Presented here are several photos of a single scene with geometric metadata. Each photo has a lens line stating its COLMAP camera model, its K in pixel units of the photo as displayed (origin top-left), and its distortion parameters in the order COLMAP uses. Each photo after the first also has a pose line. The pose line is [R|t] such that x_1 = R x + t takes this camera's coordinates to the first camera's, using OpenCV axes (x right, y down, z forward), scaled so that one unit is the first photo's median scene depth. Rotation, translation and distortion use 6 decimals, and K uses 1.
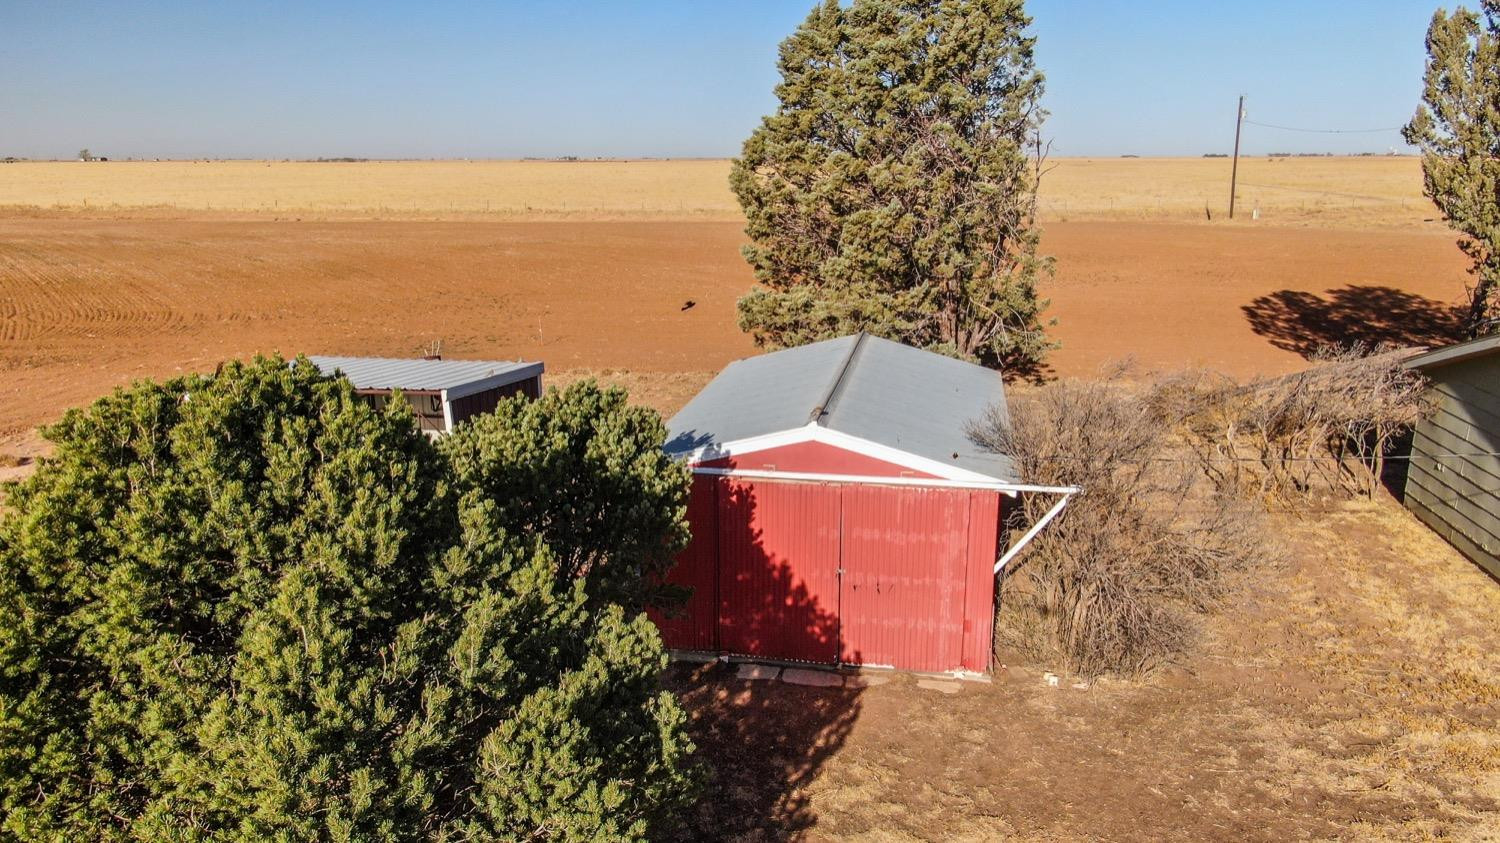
lens RADIAL K [[1098.7, 0, 742.5], [0, 1098.7, 396.5], [0, 0, 1]] dist [-0.010557, -0.001406]
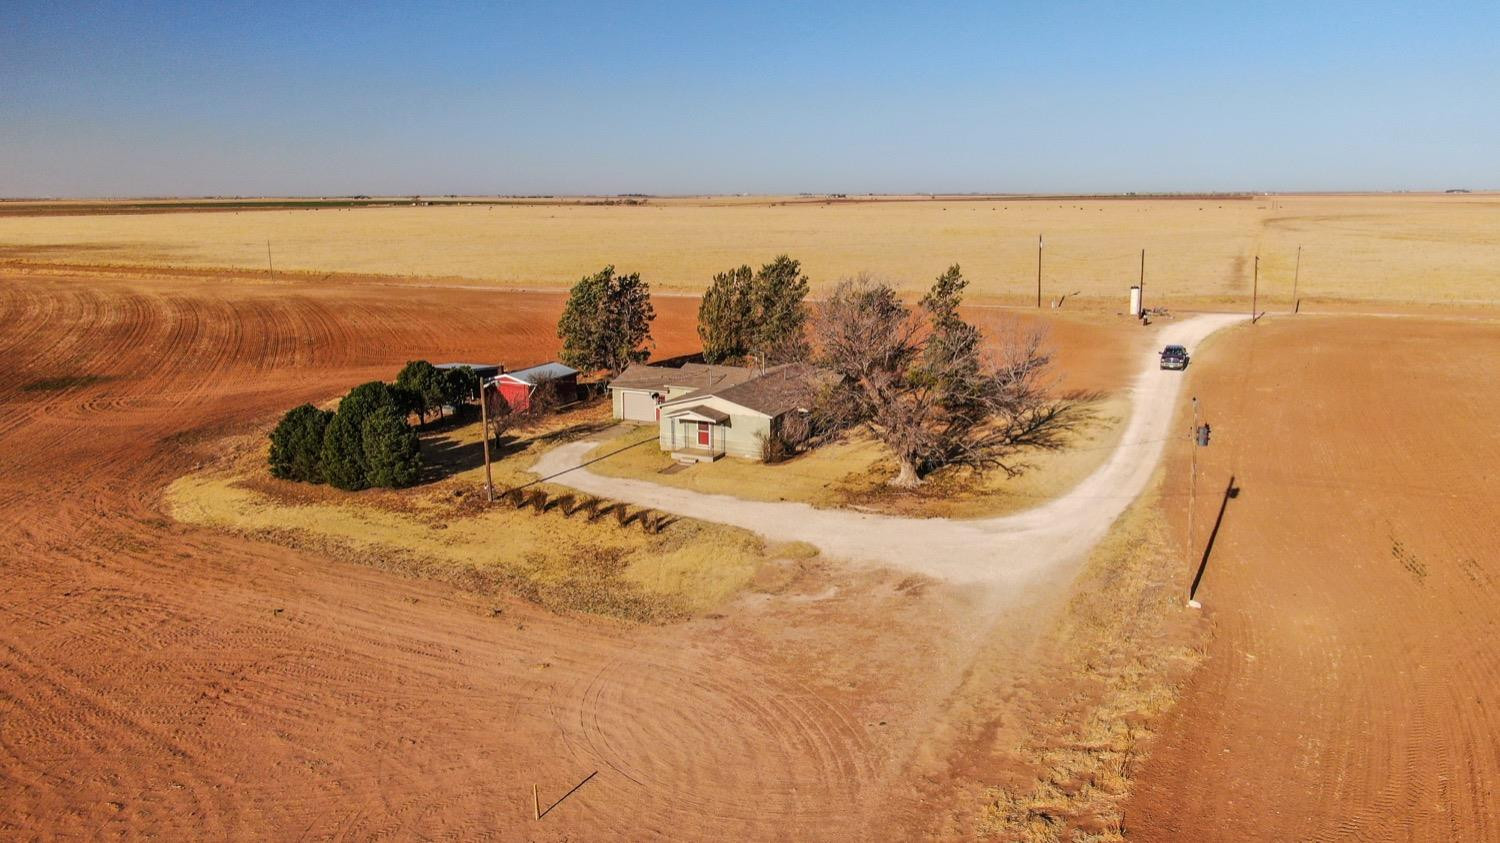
lens RADIAL K [[1098.7, 0, 742.5], [0, 1098.7, 396.5], [0, 0, 1]] dist [-0.010557, -0.001406]
pose [[0.969689, 0.047754, -0.239629, 0.203043], [-0.055558, 0.998119, -0.025914, 0.016749], [0.237941, 0.038442, 0.970519, -0.340150]]
